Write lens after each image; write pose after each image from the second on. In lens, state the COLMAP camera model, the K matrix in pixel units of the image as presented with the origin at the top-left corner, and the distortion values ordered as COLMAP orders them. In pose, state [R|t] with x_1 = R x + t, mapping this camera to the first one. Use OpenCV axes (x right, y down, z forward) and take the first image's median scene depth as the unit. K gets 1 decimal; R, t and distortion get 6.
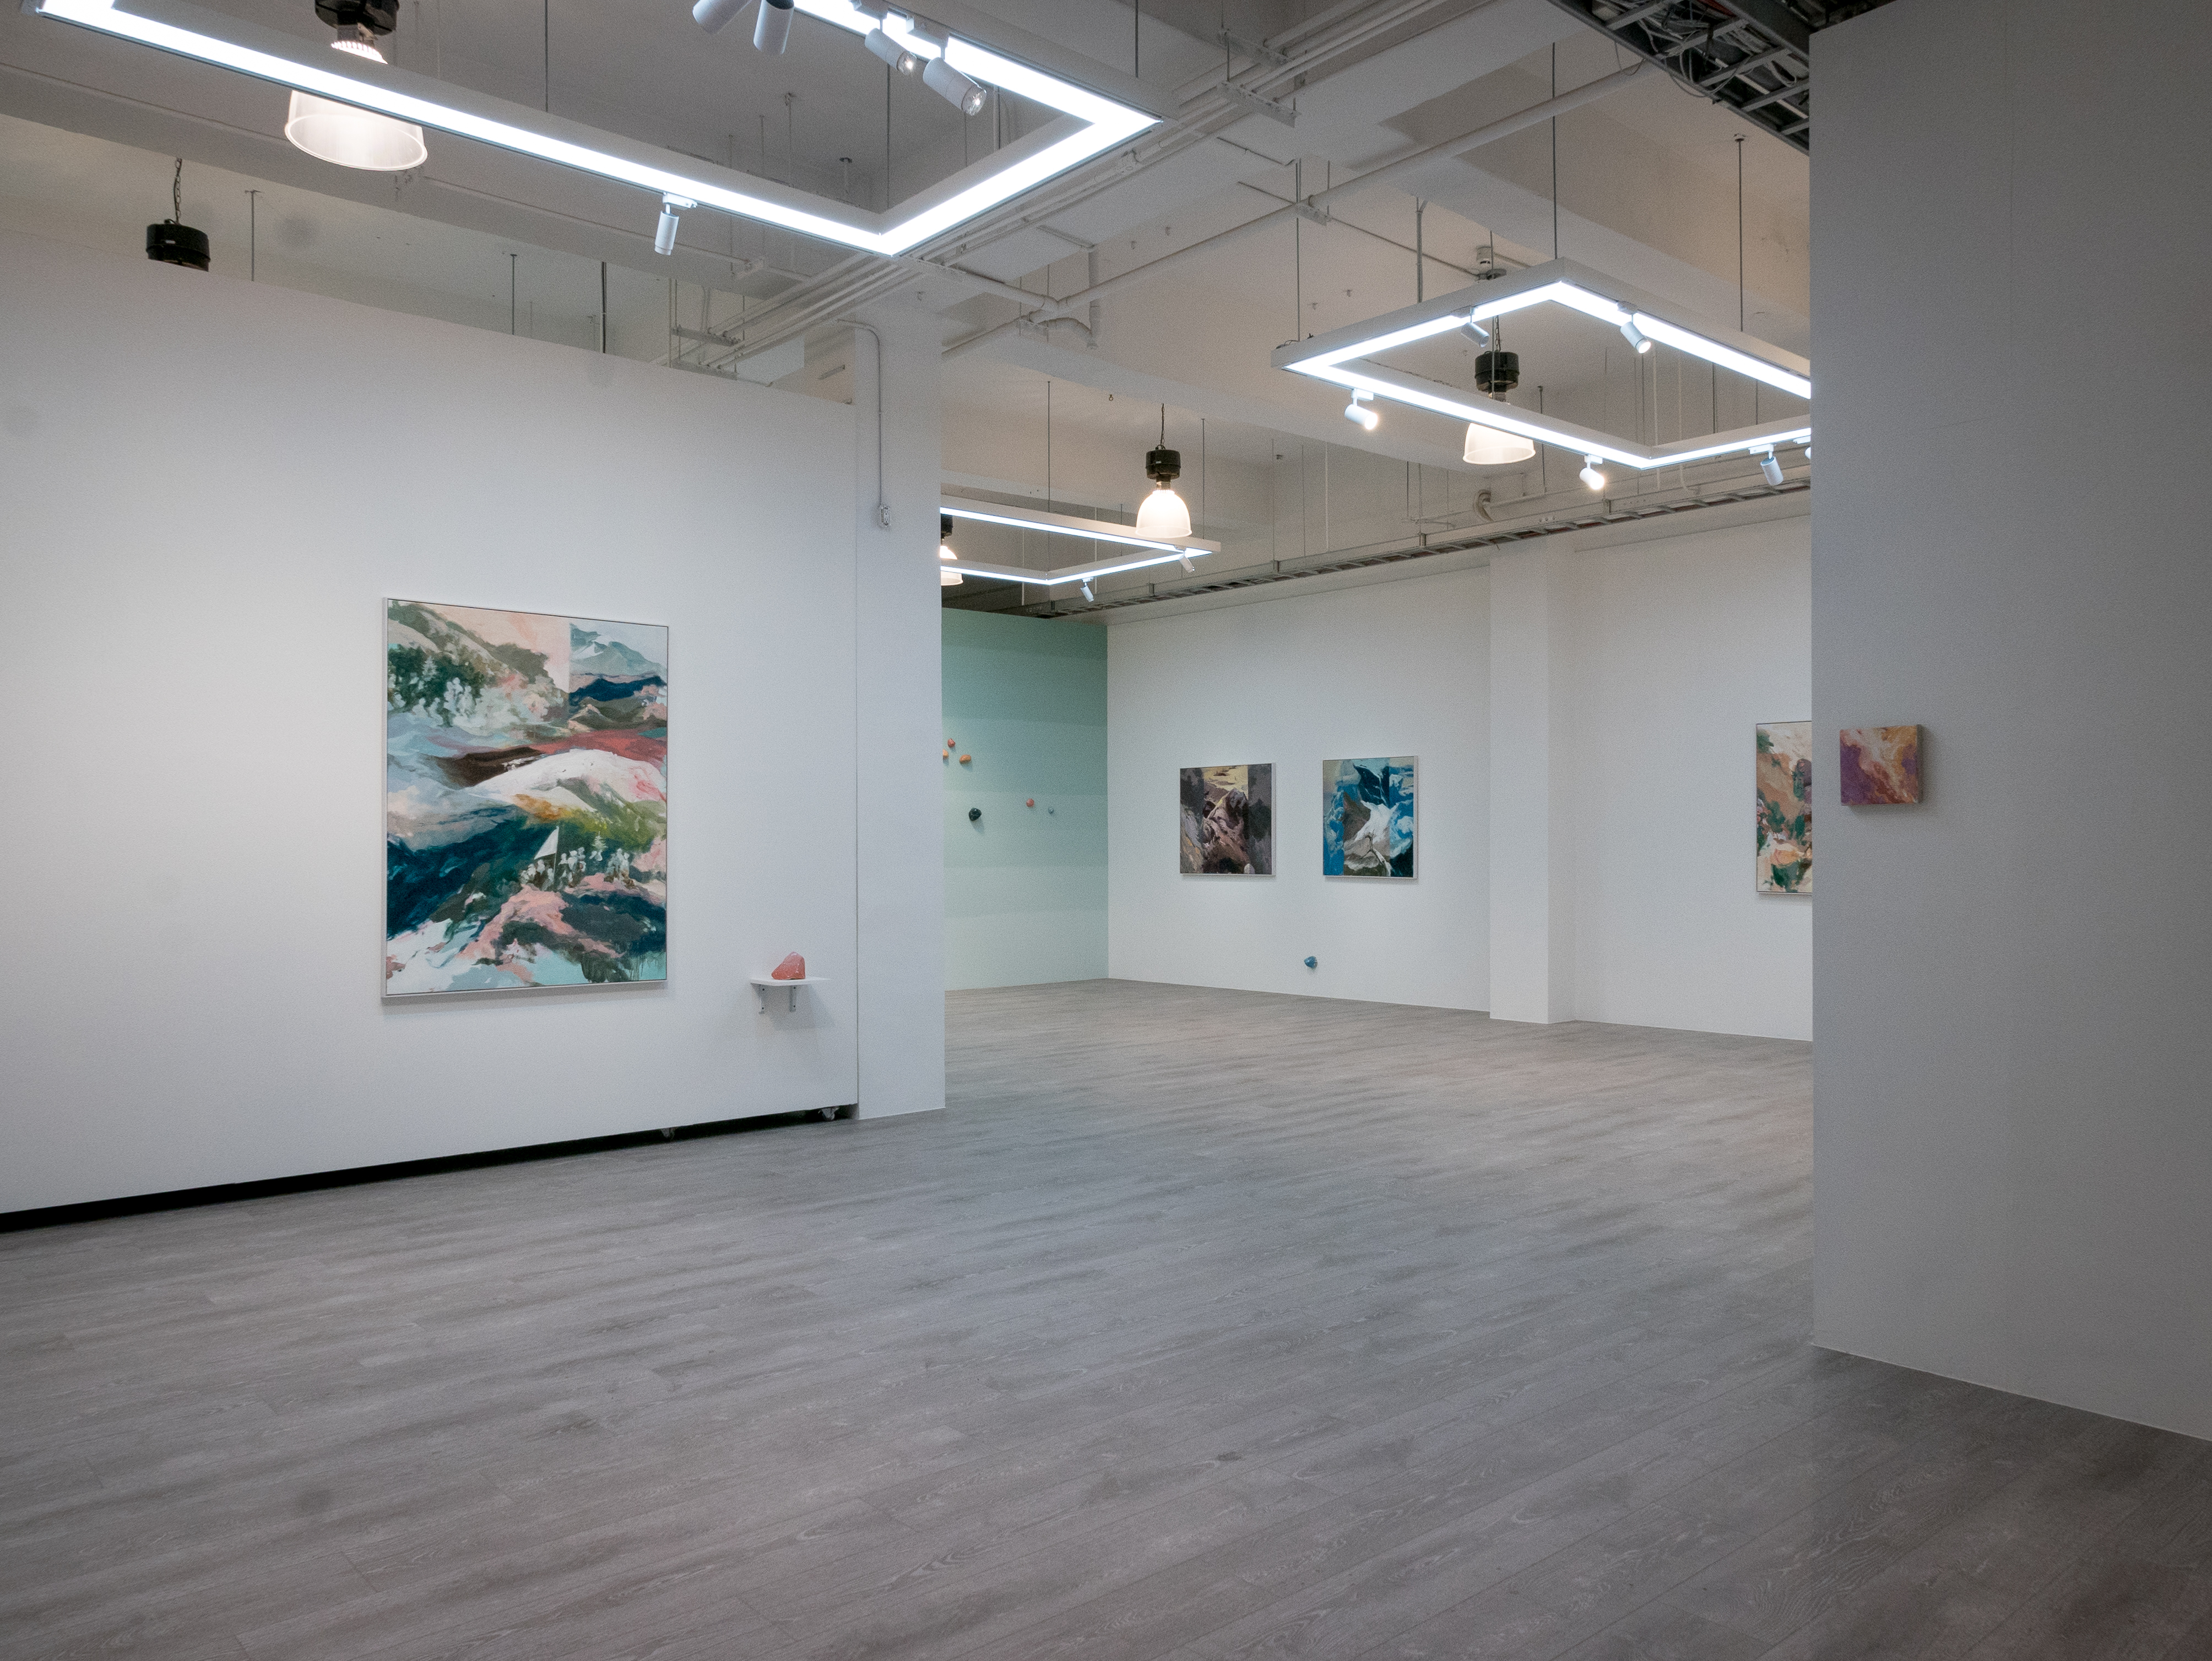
lens RADIAL K [[1607.5, 0, 1135.1], [0, 1607.5, 846.3], [0, 0, 1]] dist [-0.013874, 0.026656]
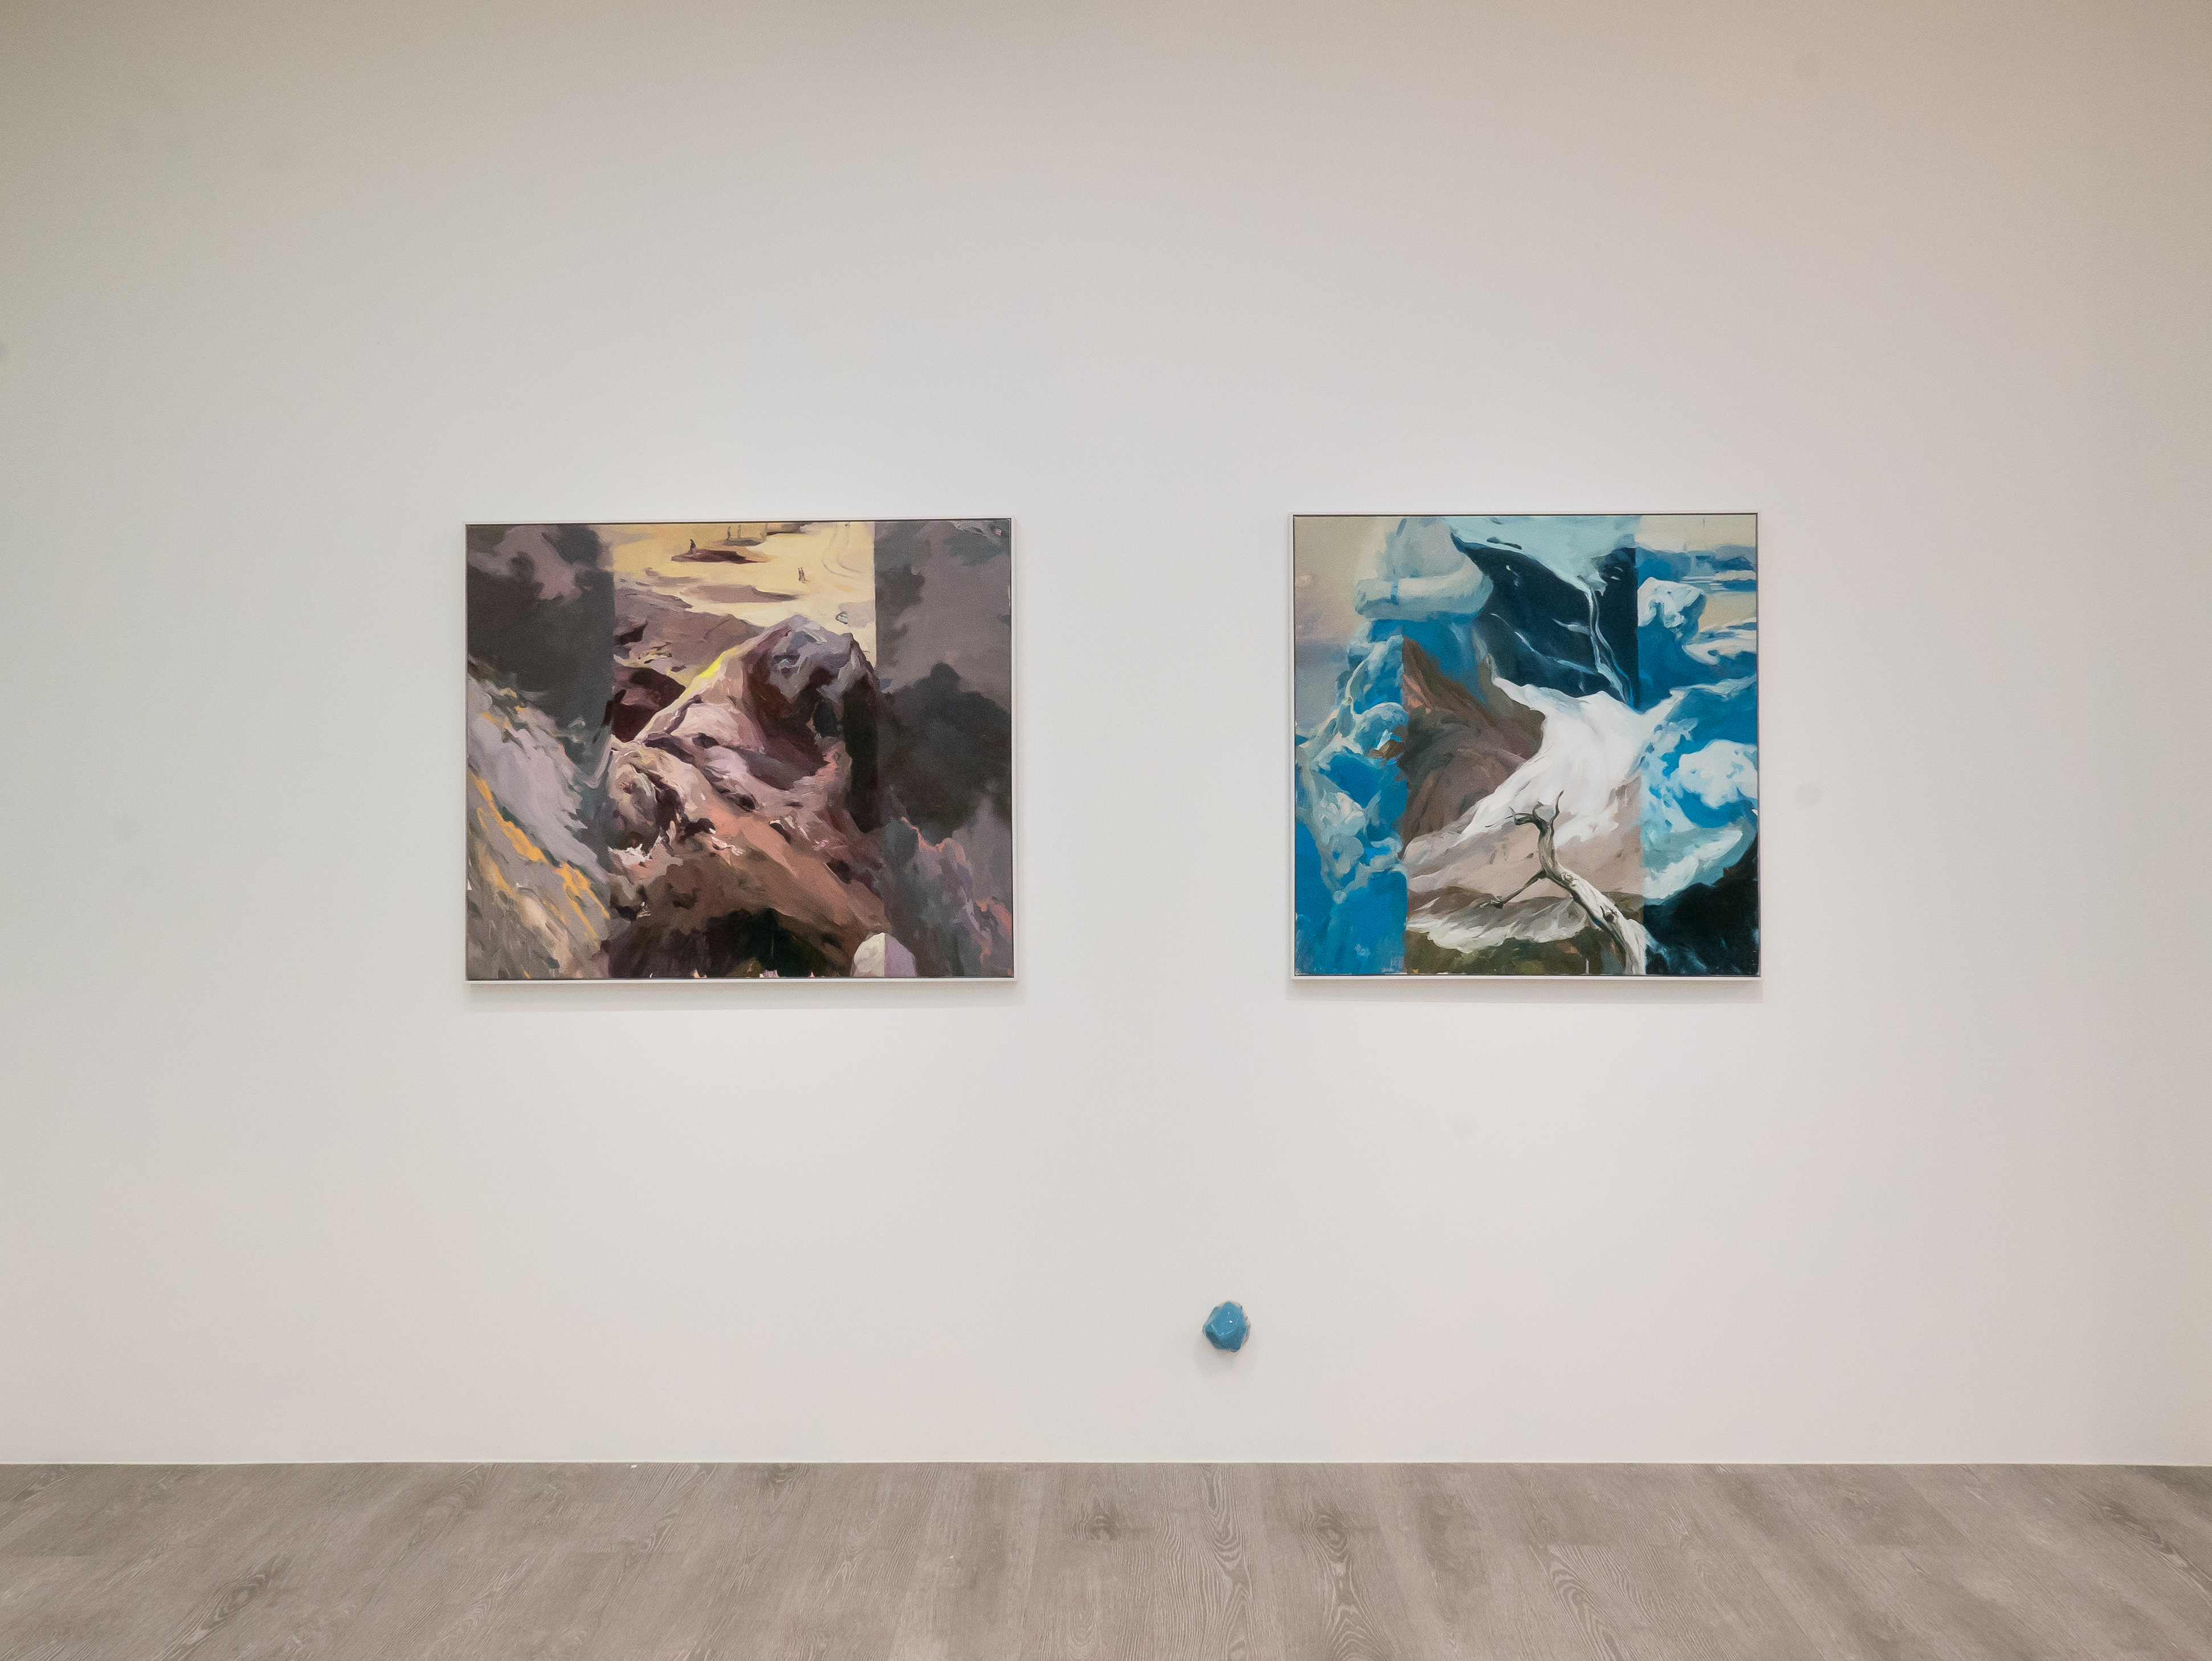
lens RADIAL K [[1607.6, 0, 1135.1], [0, 1607.6, 846.3], [0, 0, 1]] dist [-0.013874, 0.026656]
pose [[0.679517, 0.003258, 0.733652, -0.158964], [0.004692, 0.999950, -0.008787, 0.000206], [-0.733645, 0.009413, 0.679468, 1.641708]]
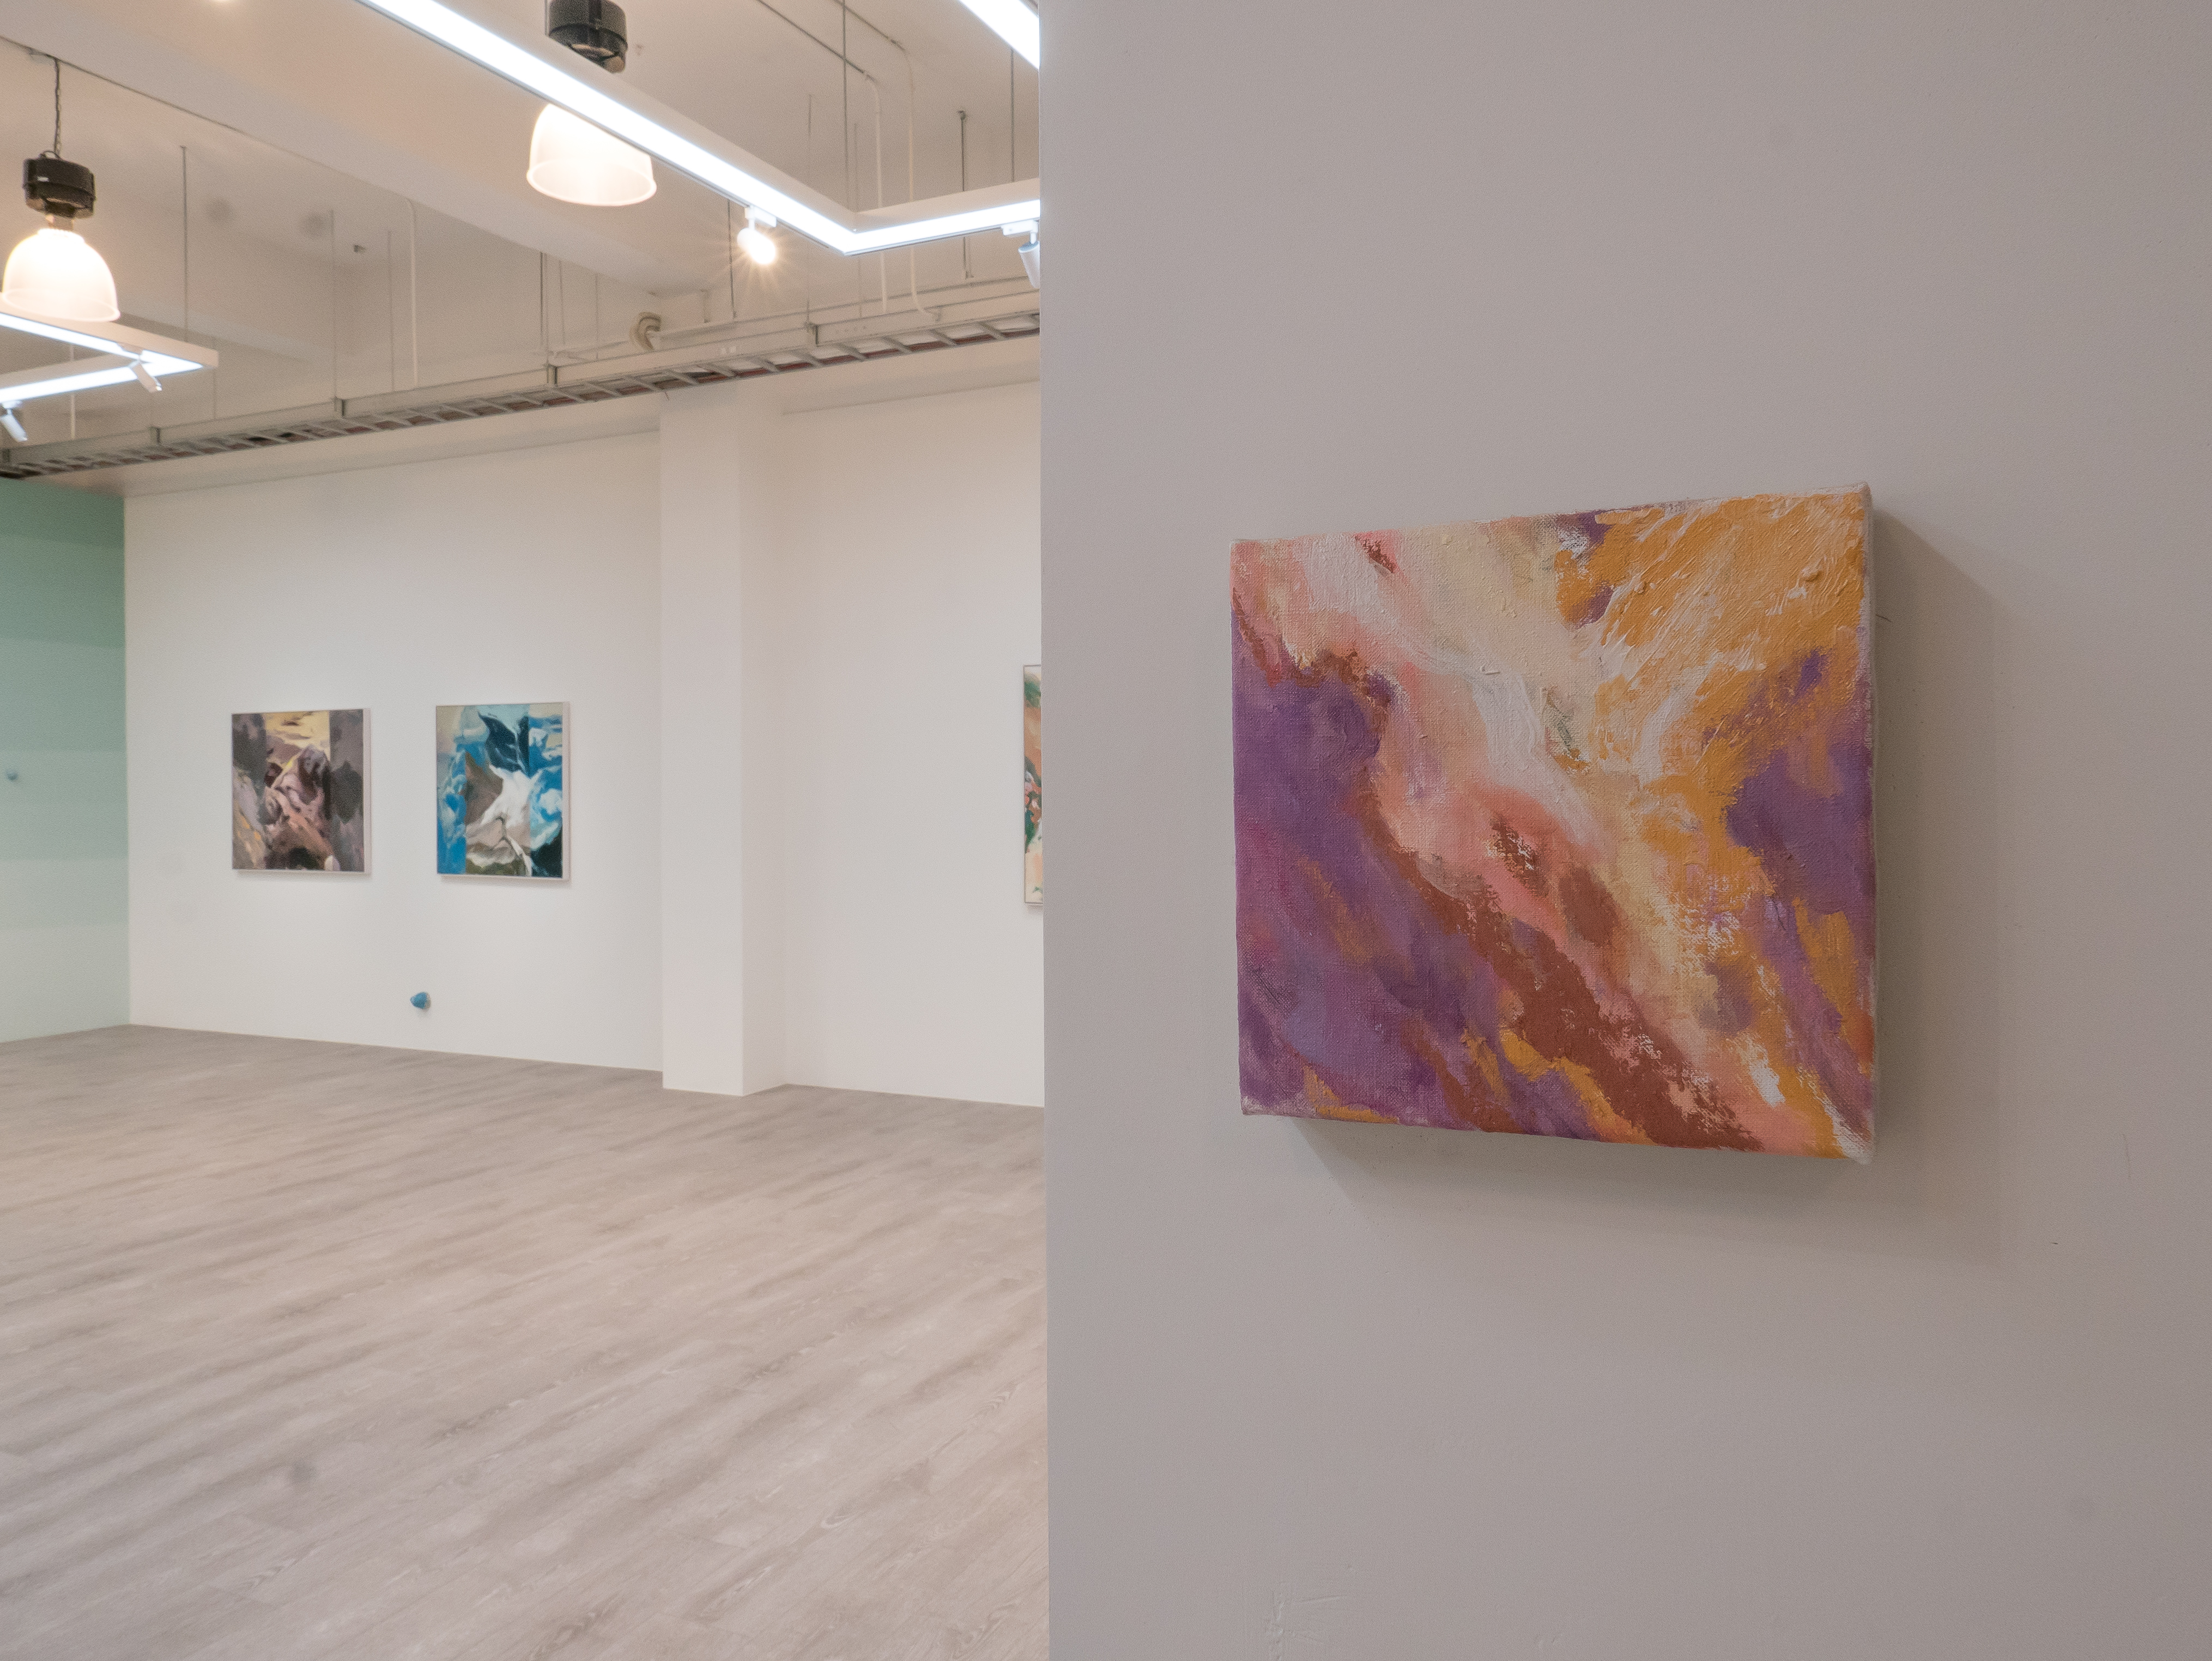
lens RADIAL K [[1584.7, 0, 1103.0], [0, 1584.7, 802.5], [0, 0, 1]] dist [-0.007655, 0.026735]
pose [[0.920844, -0.004393, 0.389907, 0.222830], [0.002189, 0.999979, 0.006097, -0.030661], [-0.389926, -0.004761, 0.920834, 0.520680]]
